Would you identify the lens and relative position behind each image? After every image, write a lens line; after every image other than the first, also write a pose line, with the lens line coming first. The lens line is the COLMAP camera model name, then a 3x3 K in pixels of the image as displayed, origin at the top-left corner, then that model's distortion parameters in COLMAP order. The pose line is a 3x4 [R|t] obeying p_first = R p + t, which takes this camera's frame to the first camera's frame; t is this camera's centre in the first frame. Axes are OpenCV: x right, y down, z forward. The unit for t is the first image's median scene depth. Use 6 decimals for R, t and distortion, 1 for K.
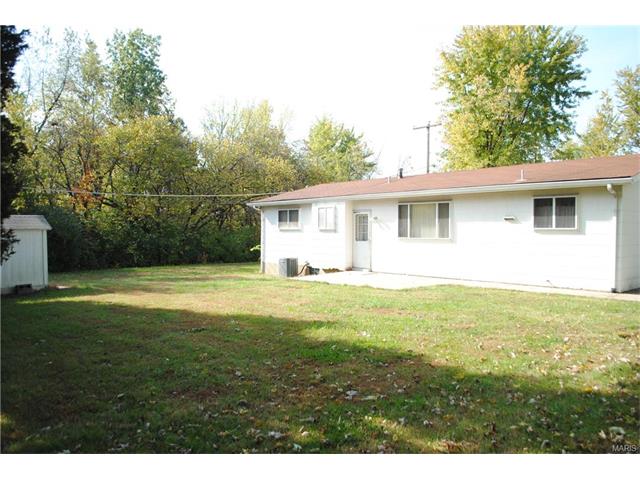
lens RADIAL K [[565.8, 0, 320.0], [0, 565.8, 240.0], [0, 0, 1]] dist [-0.078349, 0.012963]
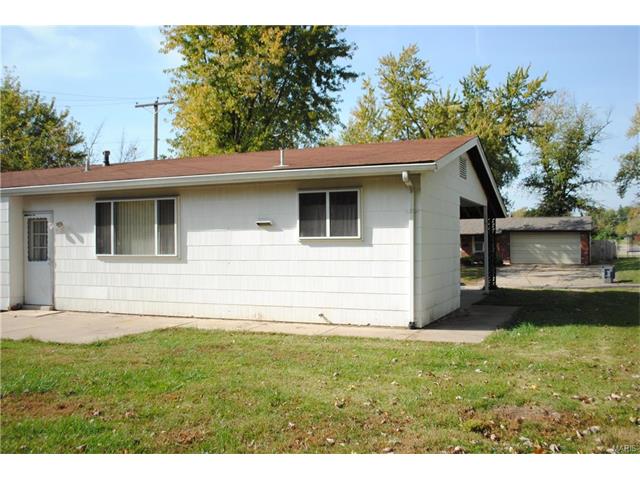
lens RADIAL K [[602.0, 0, 320.0], [0, 602.0, 240.0], [0, 0, 1]] dist [-0.071891, -0.003172]
pose [[0.910539, -0.006750, 0.413368, 0.069391], [0.017960, 0.999569, -0.023238, -0.000442], [-0.413033, 0.028583, 0.910268, 0.218592]]
